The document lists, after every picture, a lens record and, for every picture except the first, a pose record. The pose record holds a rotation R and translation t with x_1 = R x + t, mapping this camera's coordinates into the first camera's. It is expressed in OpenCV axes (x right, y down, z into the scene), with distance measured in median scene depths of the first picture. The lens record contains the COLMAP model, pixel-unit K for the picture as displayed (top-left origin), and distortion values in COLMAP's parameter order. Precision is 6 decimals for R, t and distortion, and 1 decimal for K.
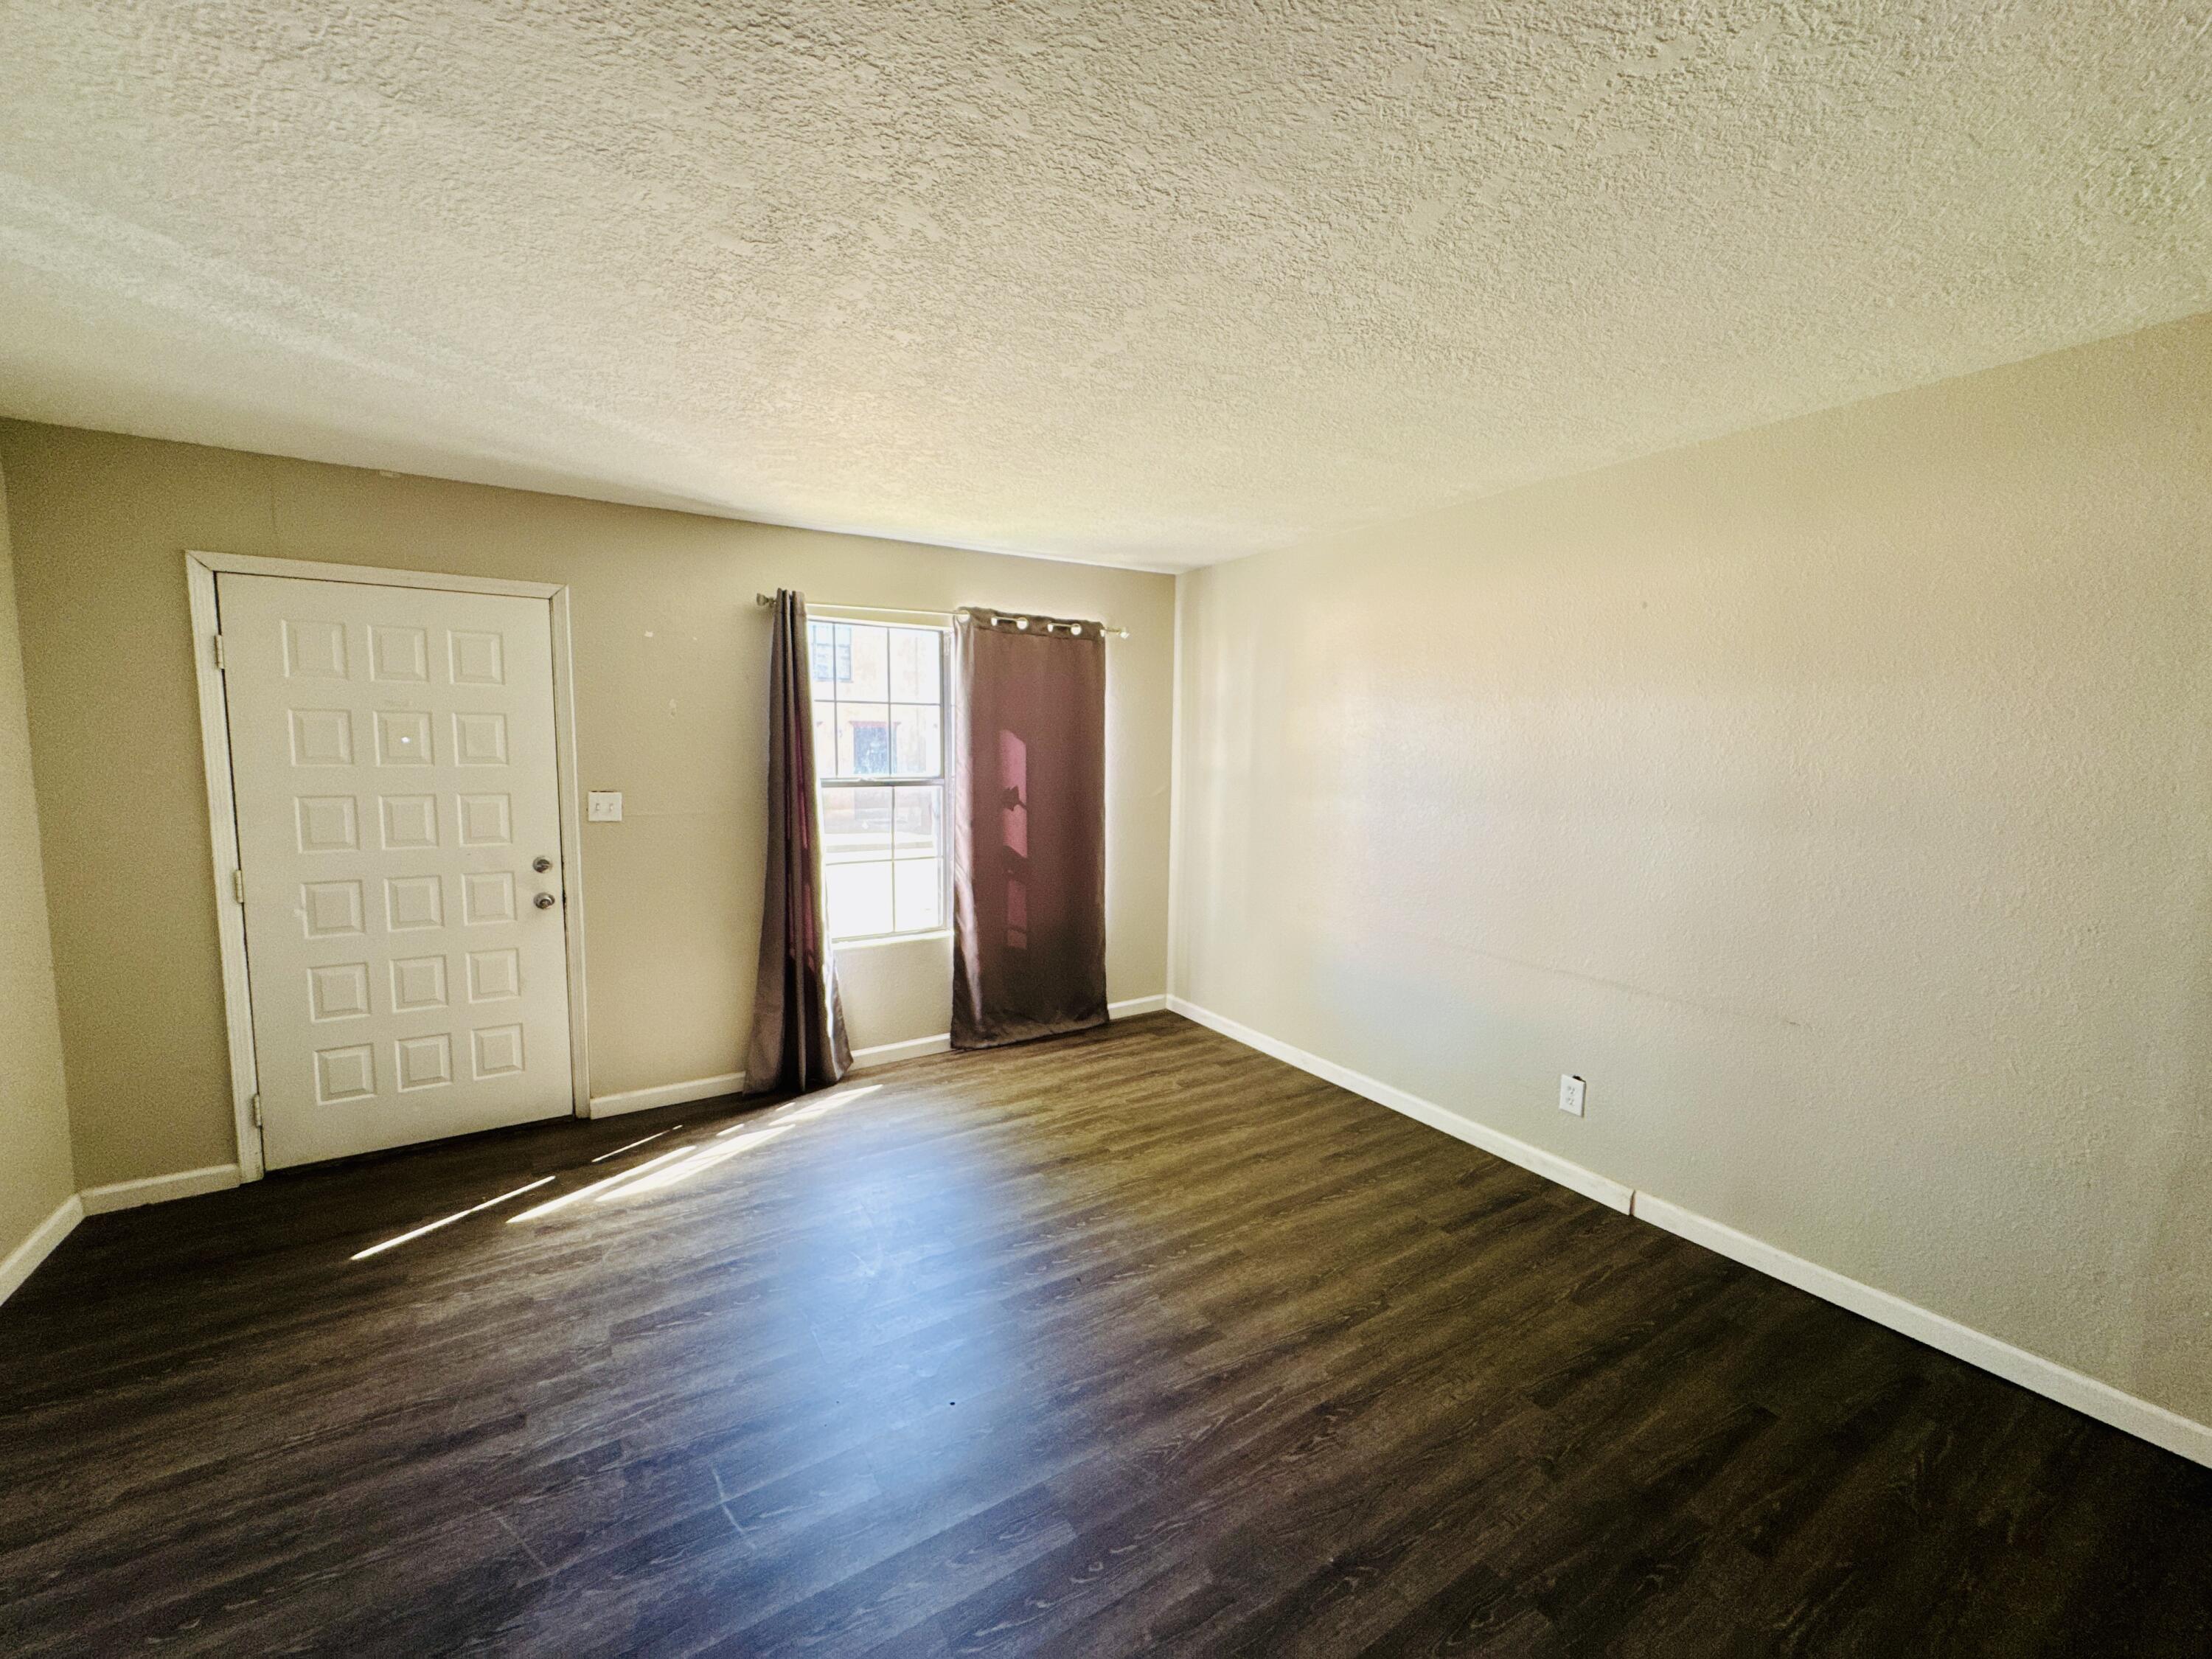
lens RADIAL K [[877.9, 0, 1106.8], [0, 877.9, 847.0], [0, 0, 1]] dist [-0.002231, 0.000633]
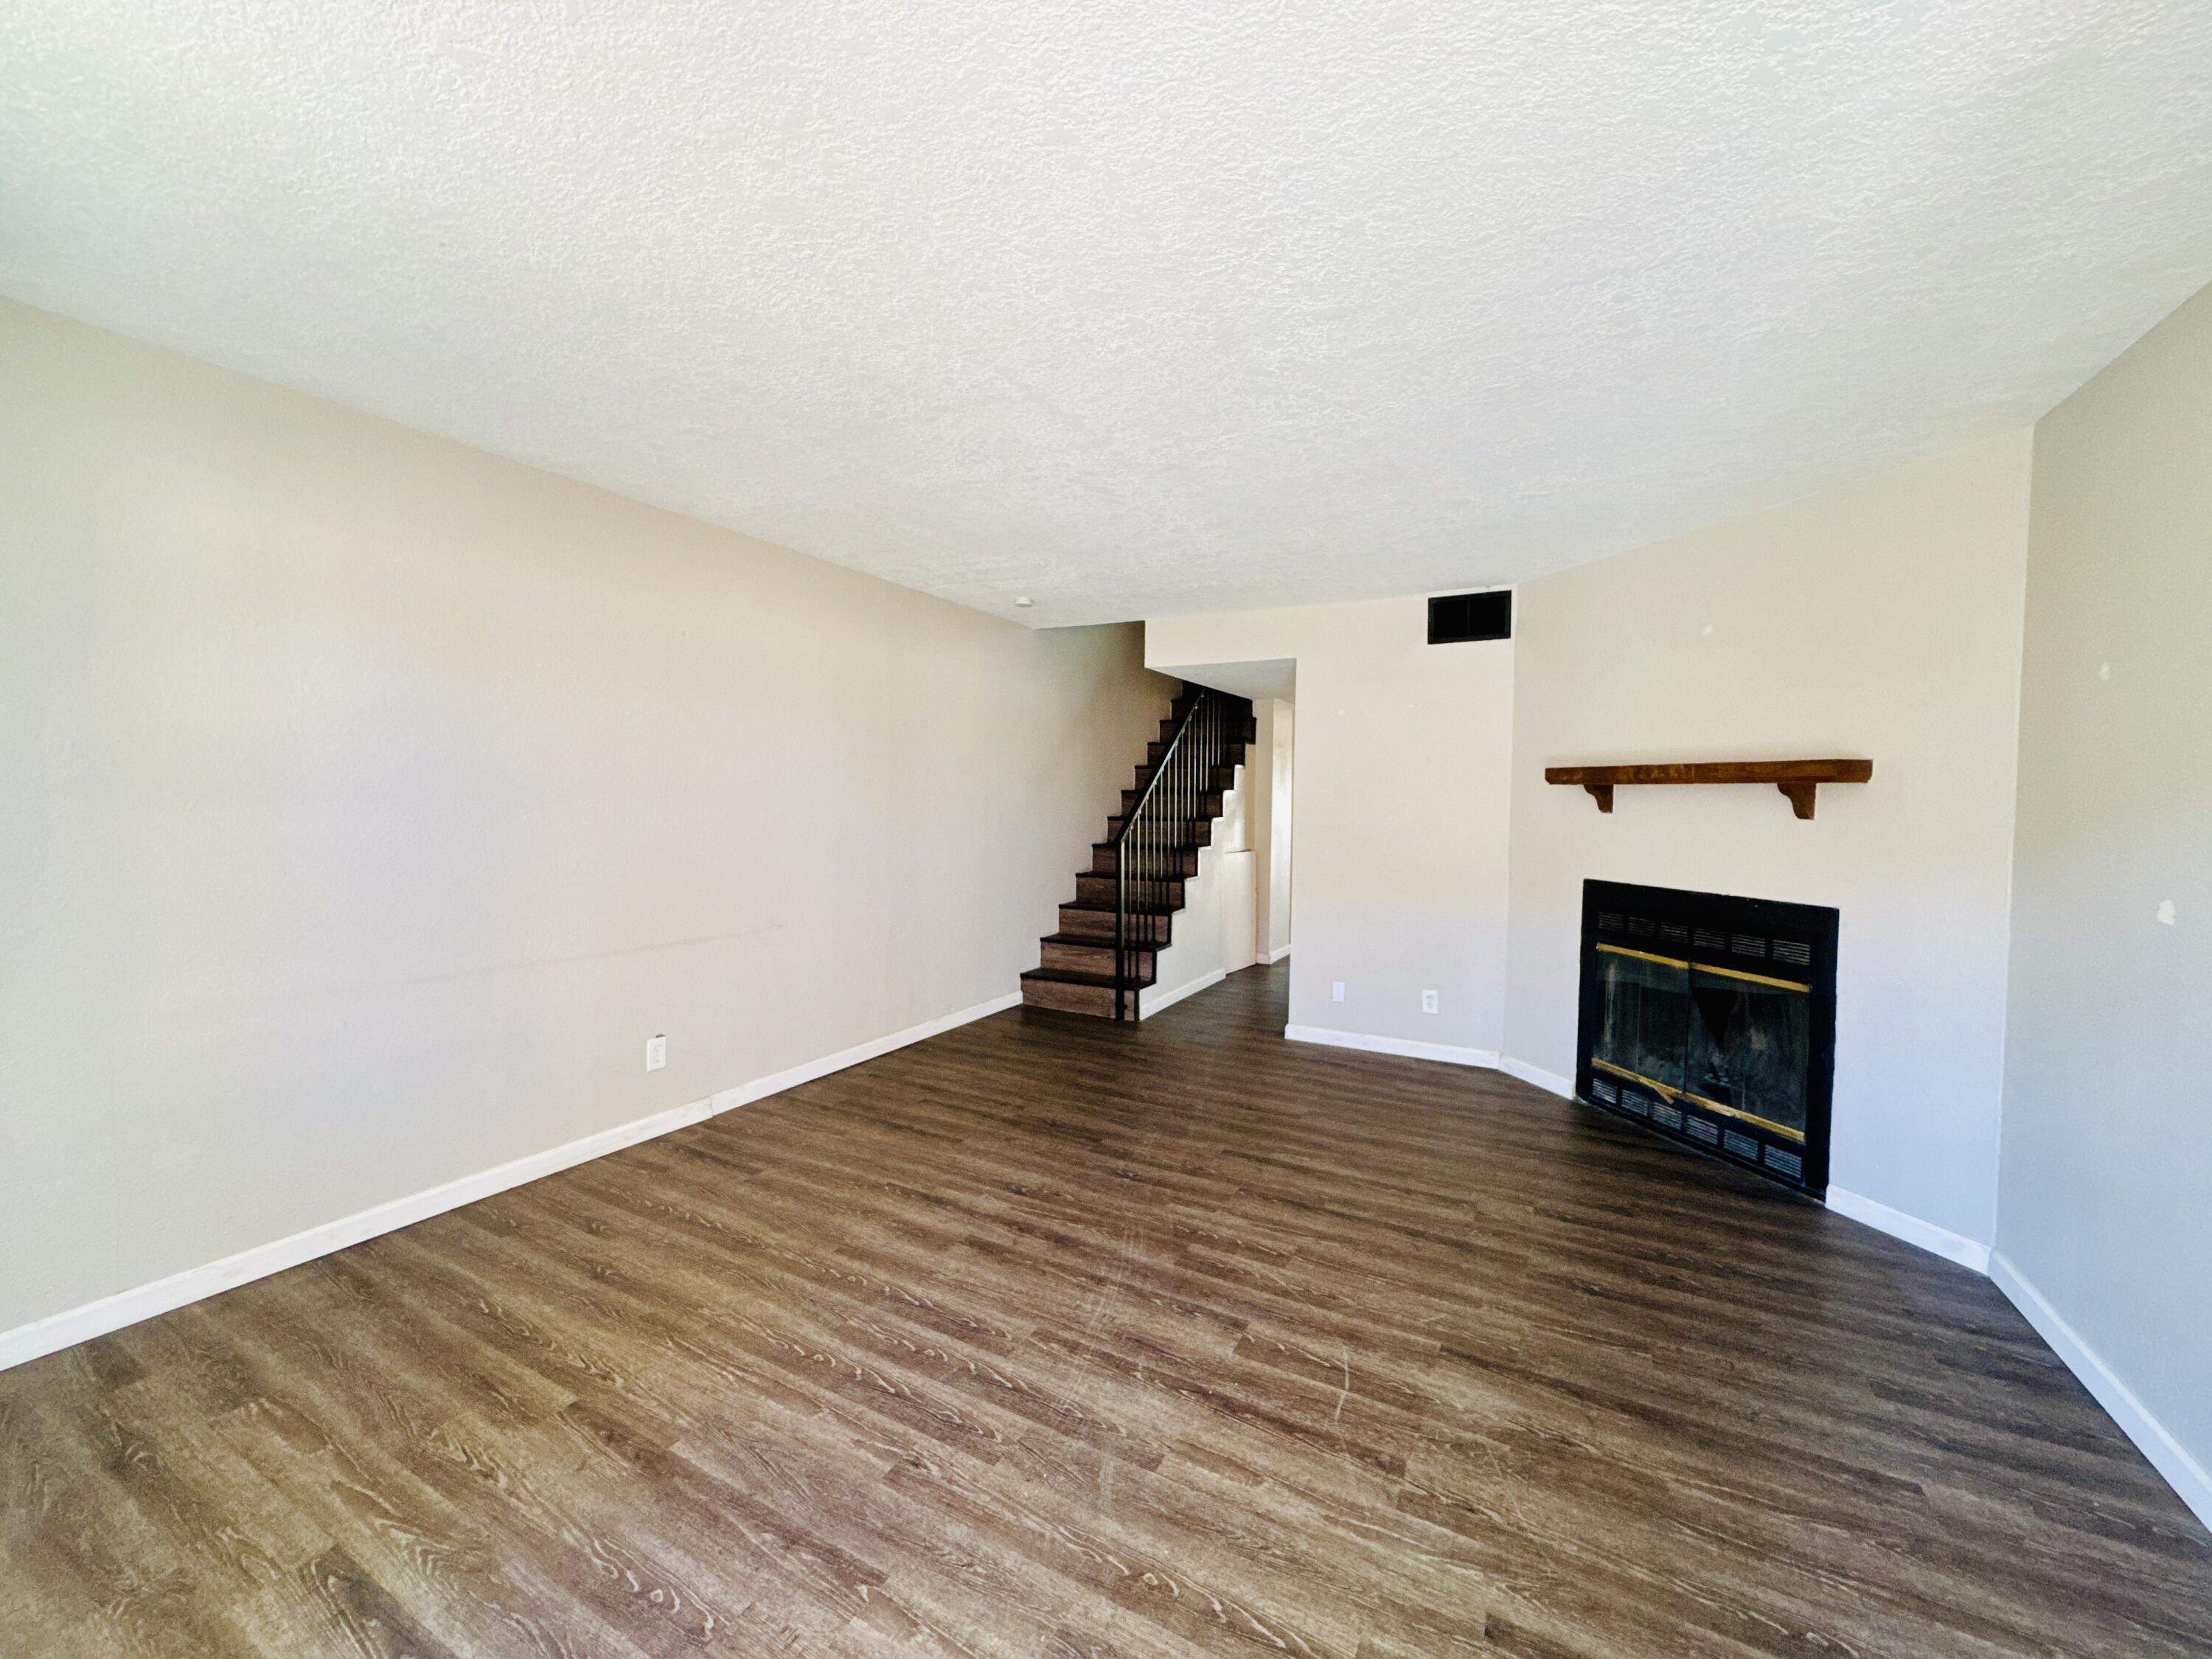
lens RADIAL K [[877.9, 0, 1107.4], [0, 877.9, 831.5], [0, 0, 1]] dist [-0.002231, 0.000633]
pose [[-0.488881, -0.055178, 0.870604, -0.872279], [0.082398, 0.990615, 0.109055, -0.091077], [-0.868450, 0.125051, -0.479746, 1.212209]]
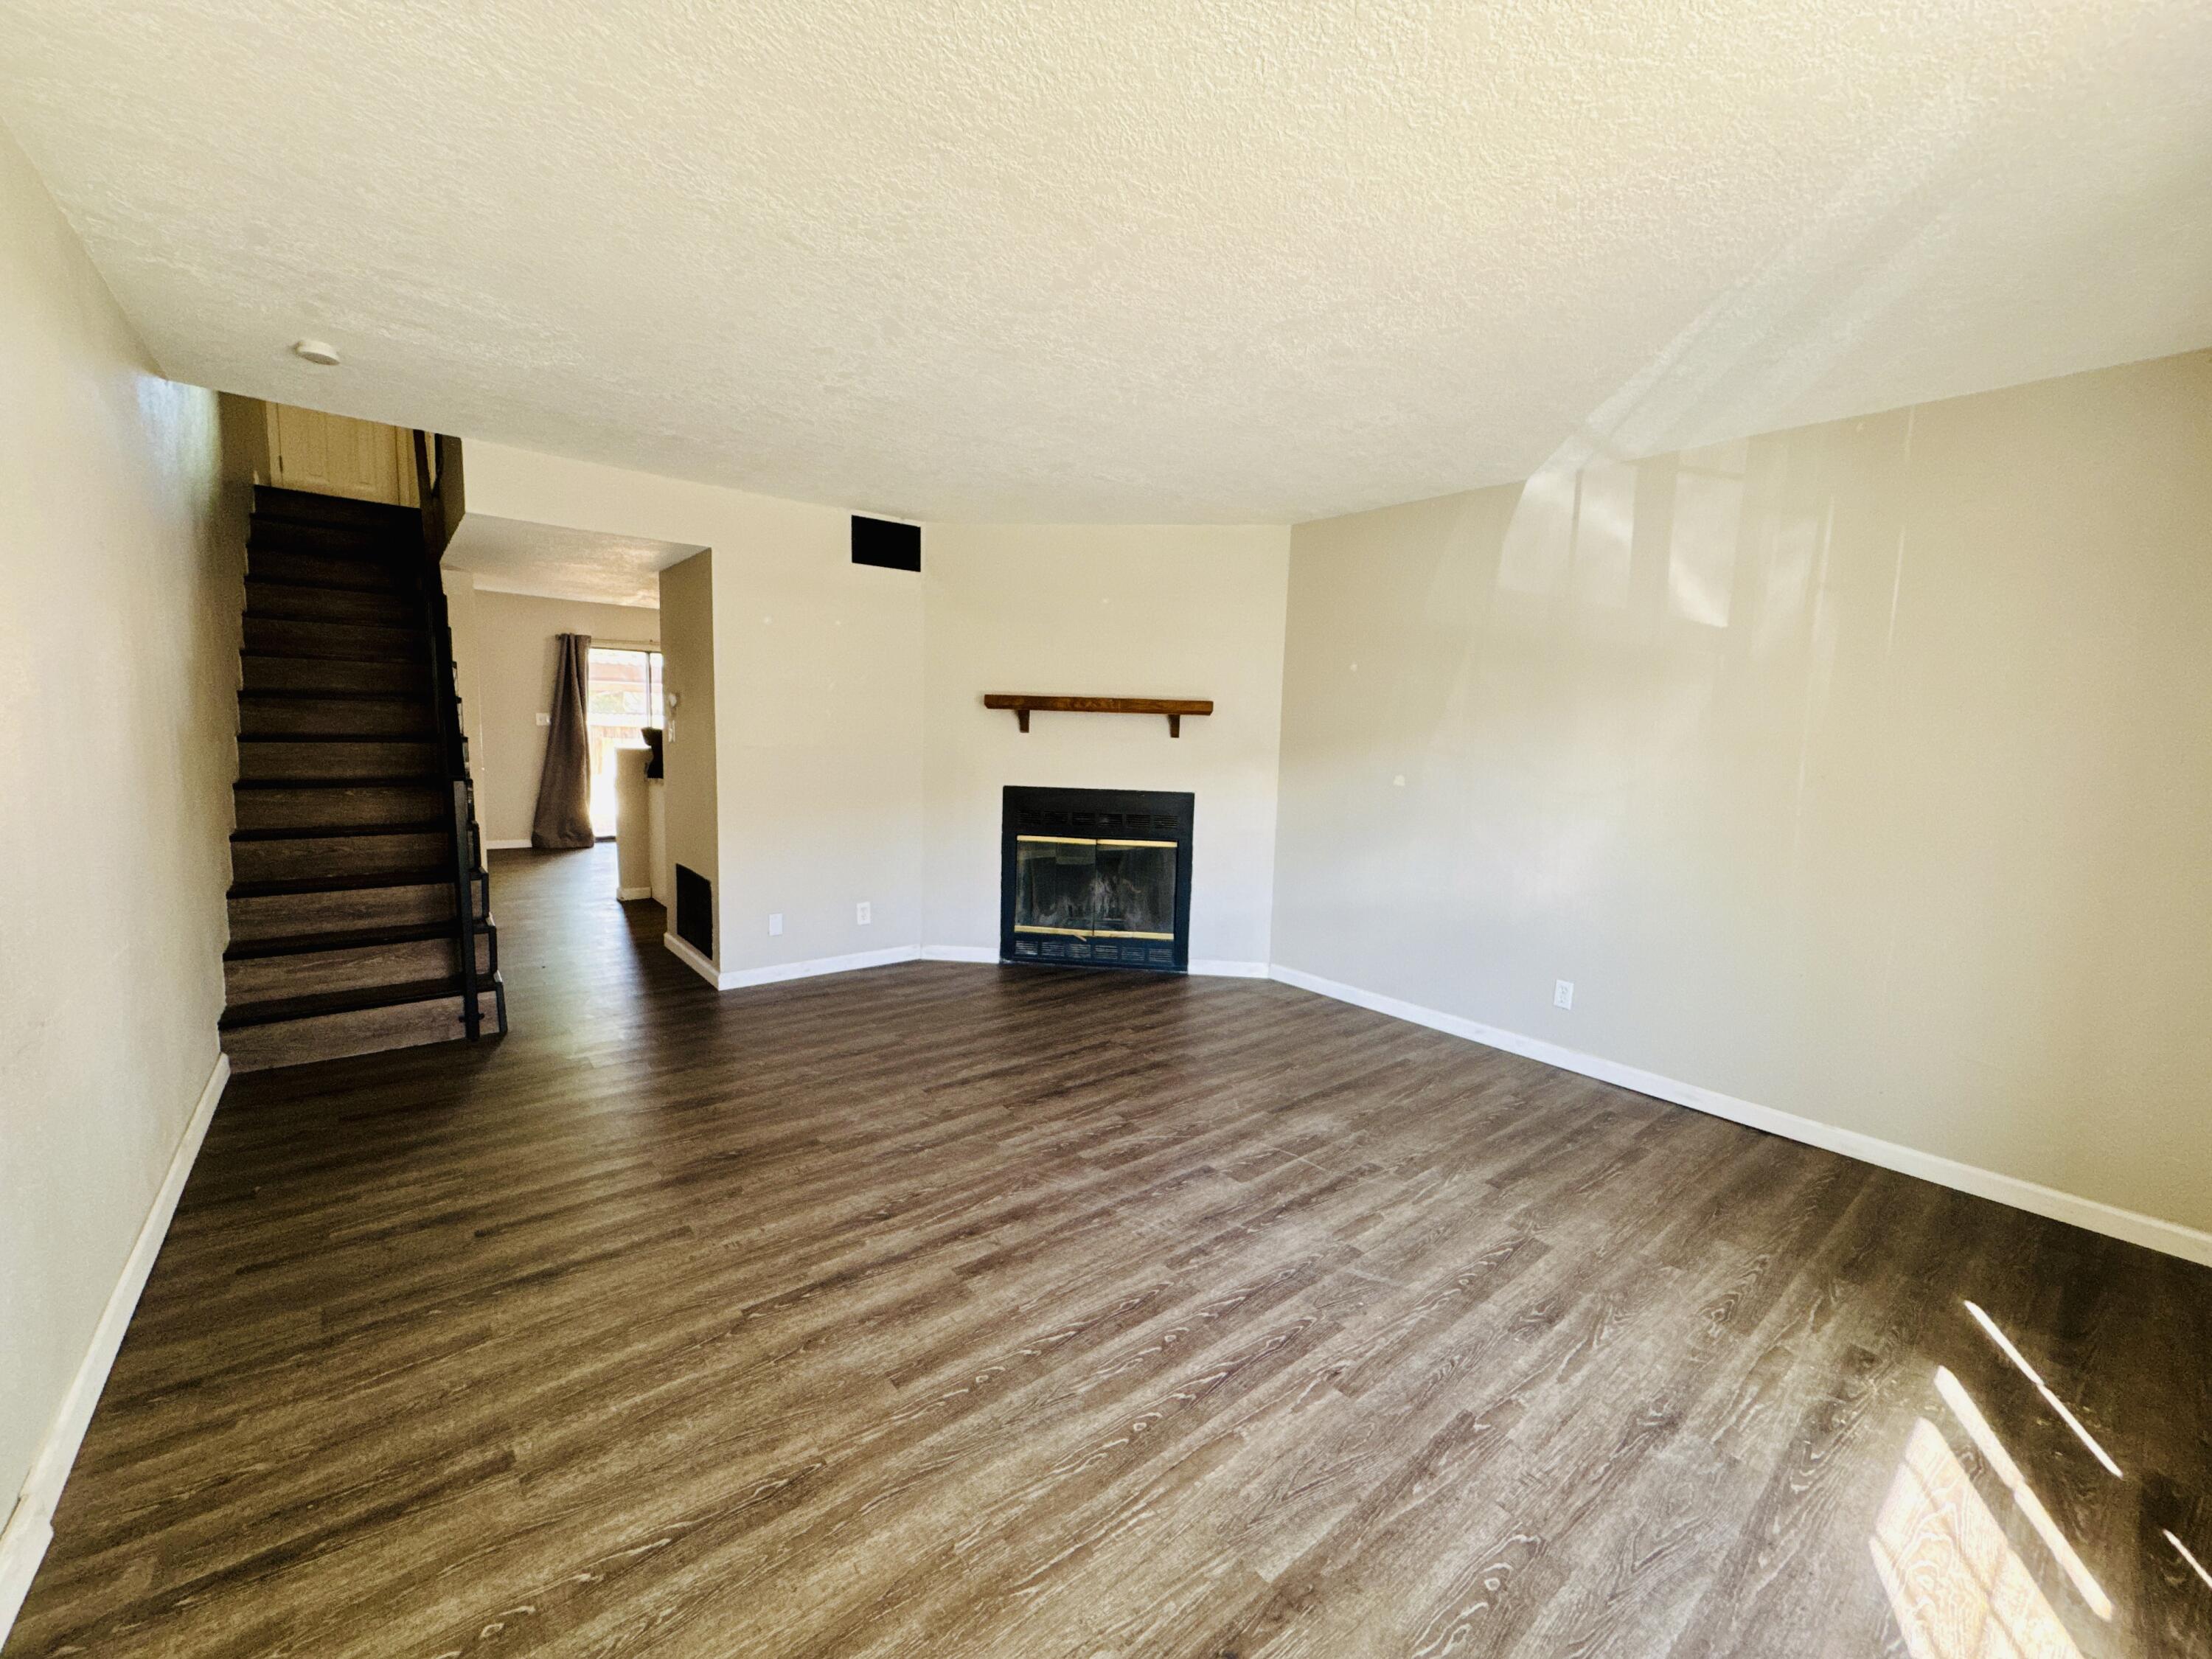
lens RADIAL K [[877.9, 0, 1108.7], [0, 877.9, 826.5], [0, 0, 1]] dist [-0.002231, 0.000633]
pose [[-0.991624, -0.028797, -0.125904, 0.090743], [-0.056599, 0.973128, 0.223200, -0.125183], [0.116093, 0.228456, -0.966608, 1.660562]]
